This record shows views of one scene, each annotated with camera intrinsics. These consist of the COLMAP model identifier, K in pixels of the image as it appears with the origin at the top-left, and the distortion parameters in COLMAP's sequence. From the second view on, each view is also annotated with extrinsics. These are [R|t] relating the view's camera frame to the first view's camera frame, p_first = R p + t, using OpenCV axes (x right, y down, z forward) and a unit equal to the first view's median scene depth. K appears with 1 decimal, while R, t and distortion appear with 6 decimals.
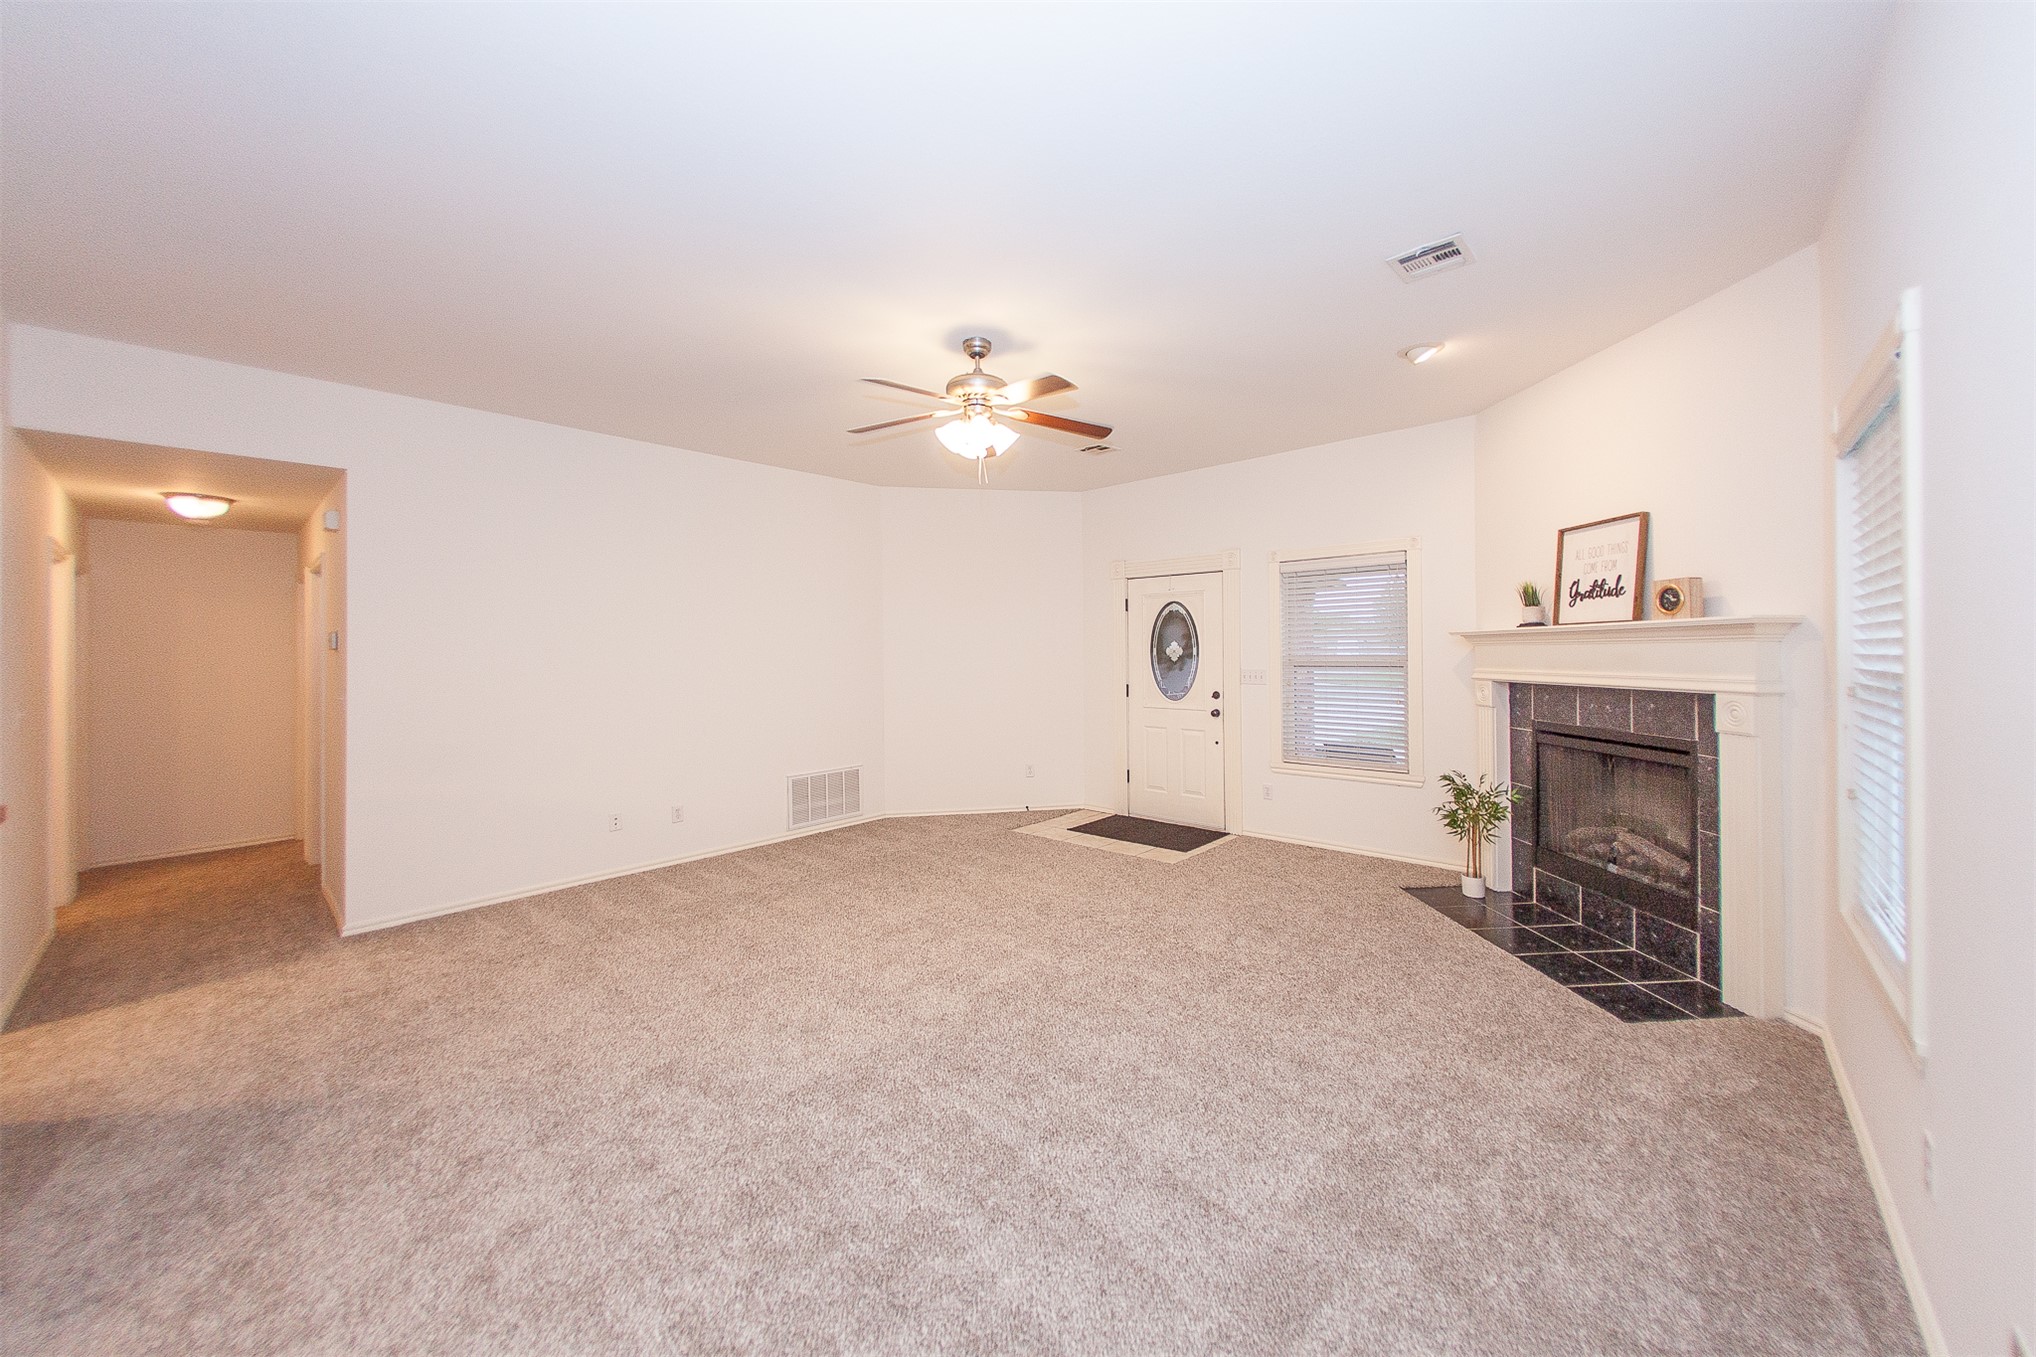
lens RADIAL K [[744.5, 0, 1088.2], [0, 744.5, 635.2], [0, 0, 1]] dist [0.000997, -0.000042]
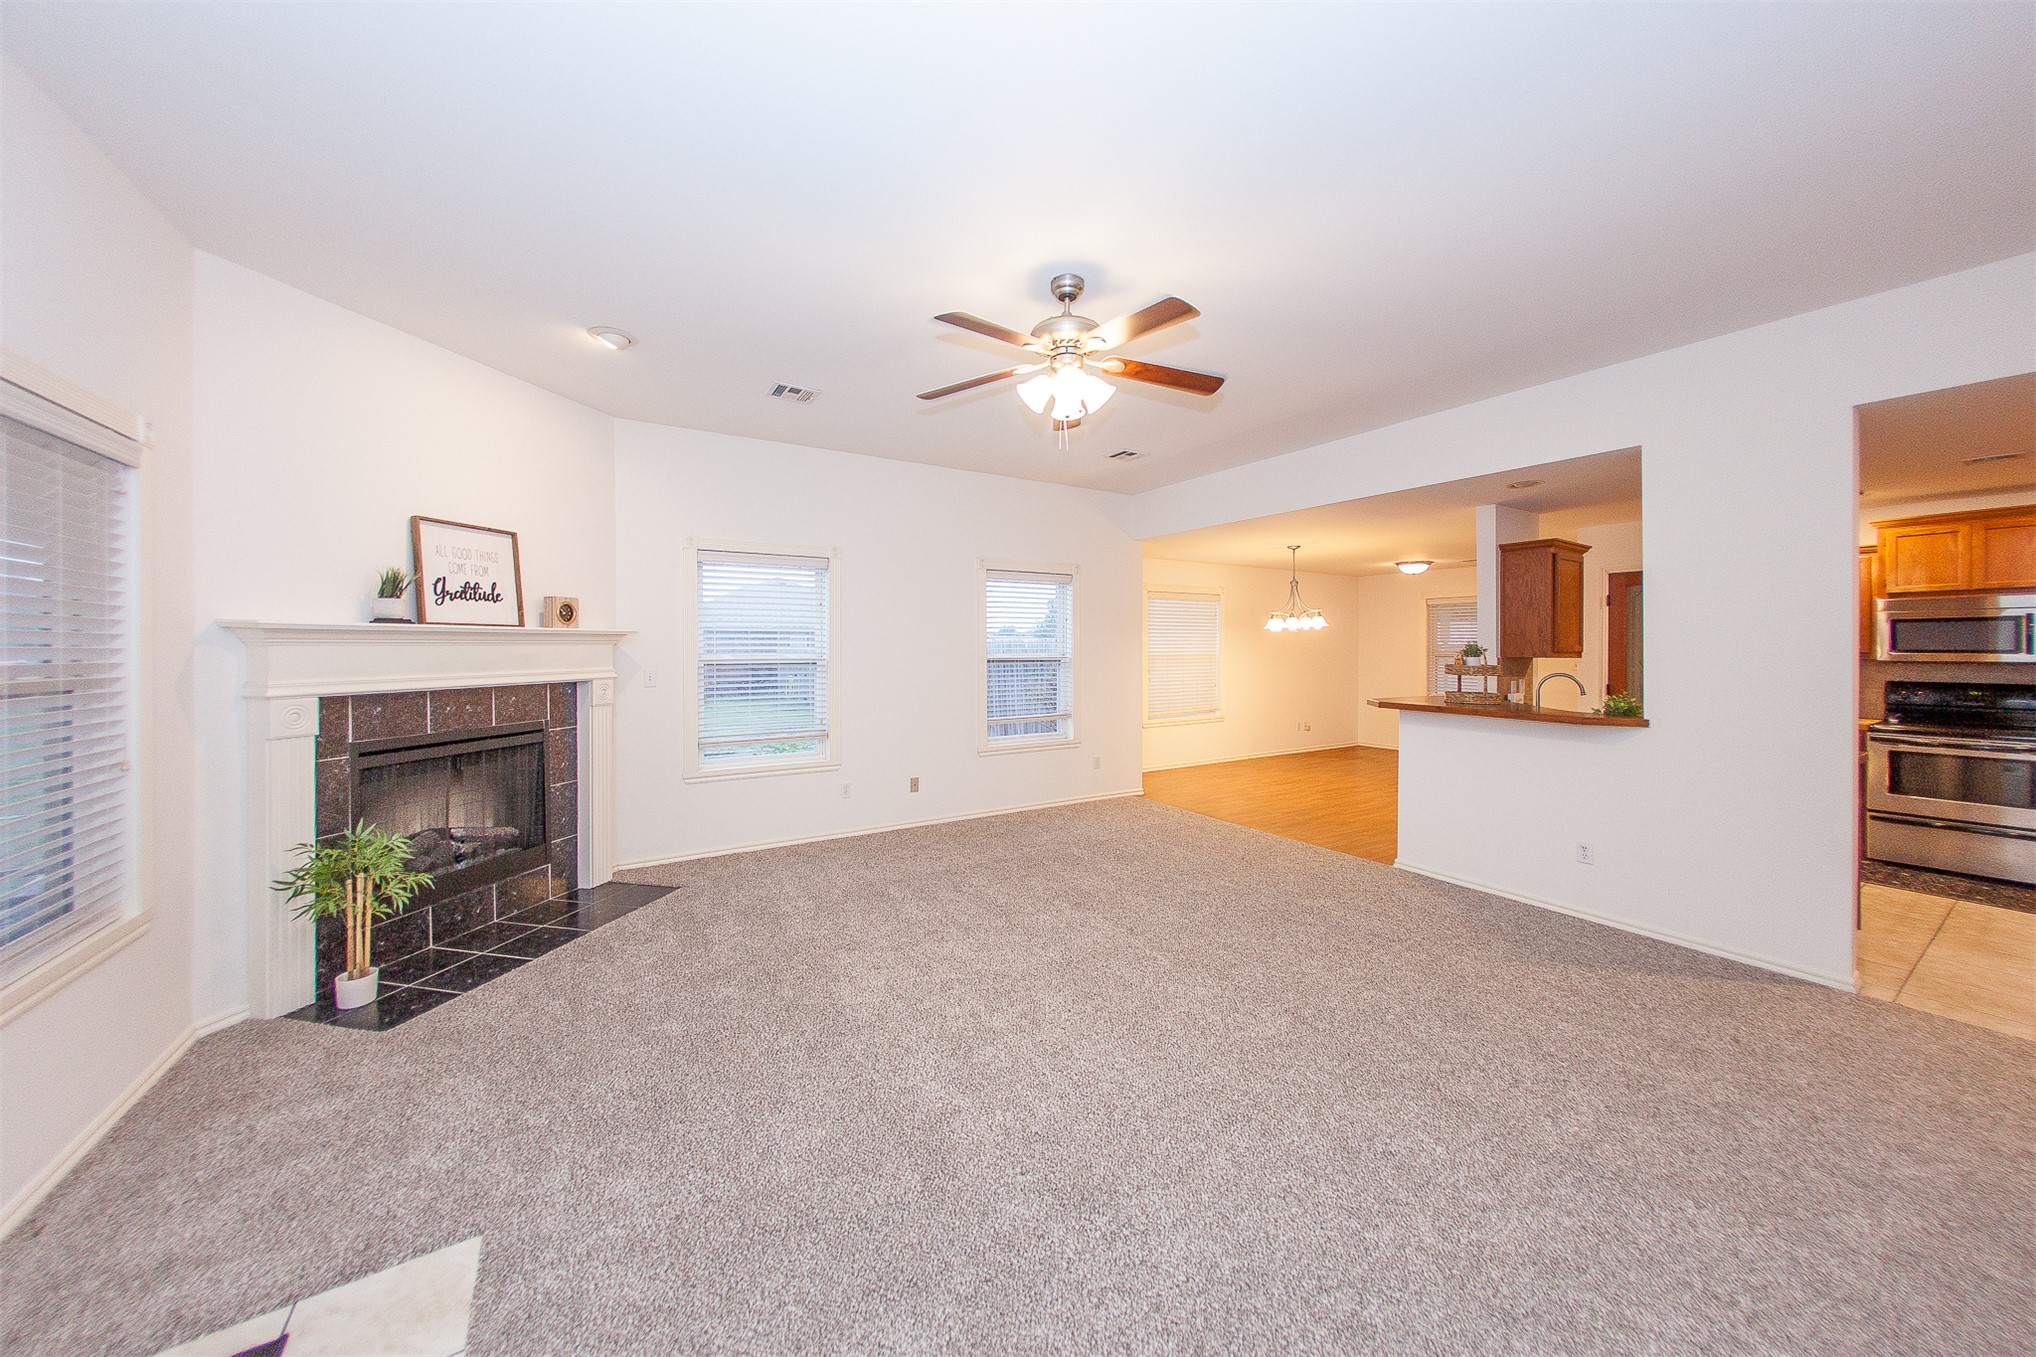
lens RADIAL K [[721.5, 0, 1019.1], [0, 721.5, 650.7], [0, 0, 1]] dist [0.002250, 0.000224]
pose [[-0.947181, 0.005265, 0.320657, -0.307197], [-0.000847, 0.999821, -0.018917, 0.033395], [-0.320699, -0.018190, -0.947006, 1.535011]]
